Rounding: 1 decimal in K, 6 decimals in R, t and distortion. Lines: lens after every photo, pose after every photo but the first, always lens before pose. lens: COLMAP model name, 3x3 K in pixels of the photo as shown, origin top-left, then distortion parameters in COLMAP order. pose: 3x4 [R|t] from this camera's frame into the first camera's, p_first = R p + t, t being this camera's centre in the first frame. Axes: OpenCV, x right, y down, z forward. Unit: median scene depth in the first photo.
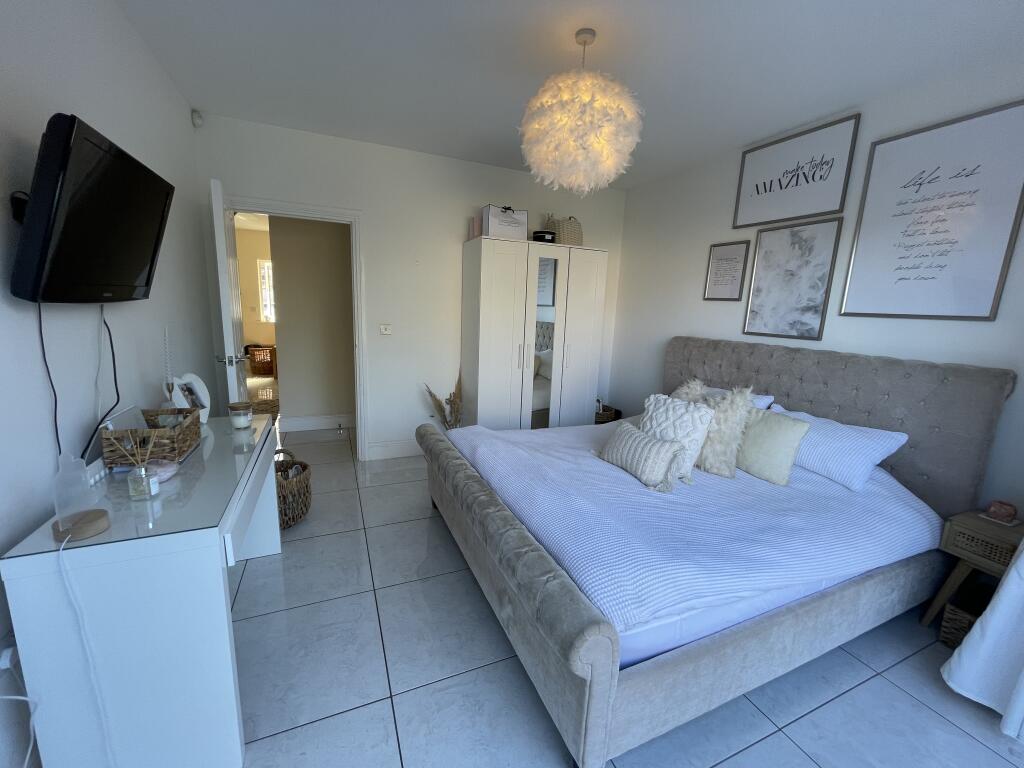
lens RADIAL K [[414.7, 0, 509.9], [0, 414.7, 382.8], [0, 0, 1]] dist [-0.000246, -0.000107]
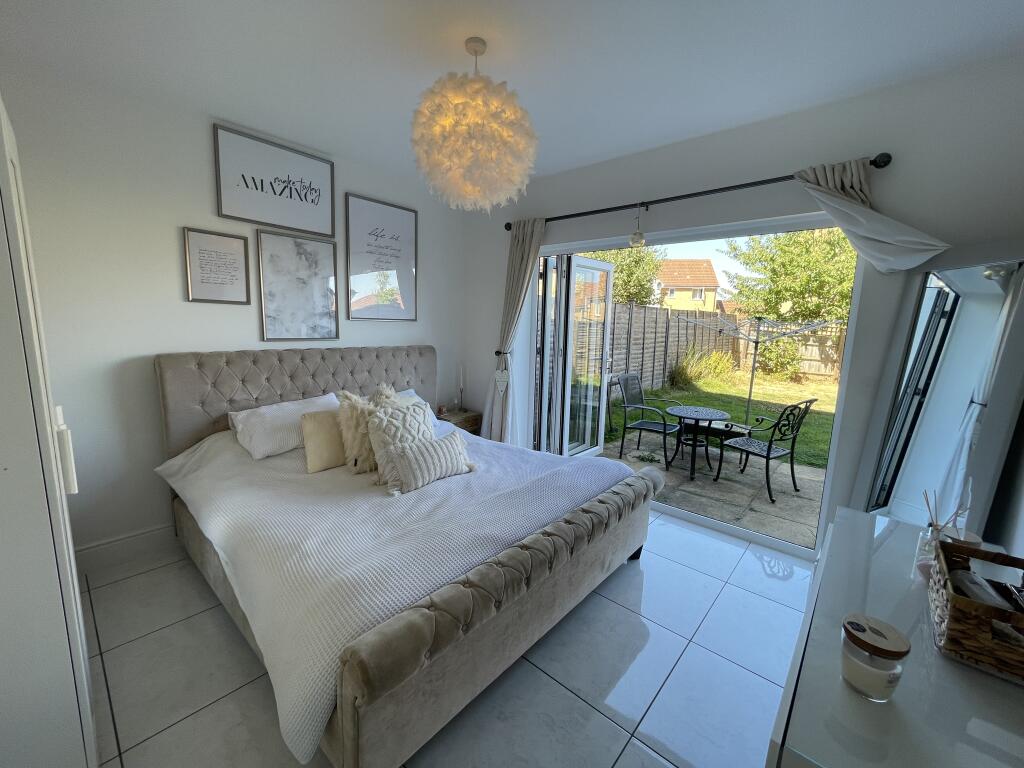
lens RADIAL K [[414.7, 0, 509.9], [0, 414.7, 382.8], [0, 0, 1]] dist [-0.000246, -0.000107]
pose [[-0.423071, -0.184642, 0.887084, -0.567159], [0.120605, 0.958831, 0.257095, -0.225765], [-0.898034, 0.215756, -0.383385, 0.996320]]
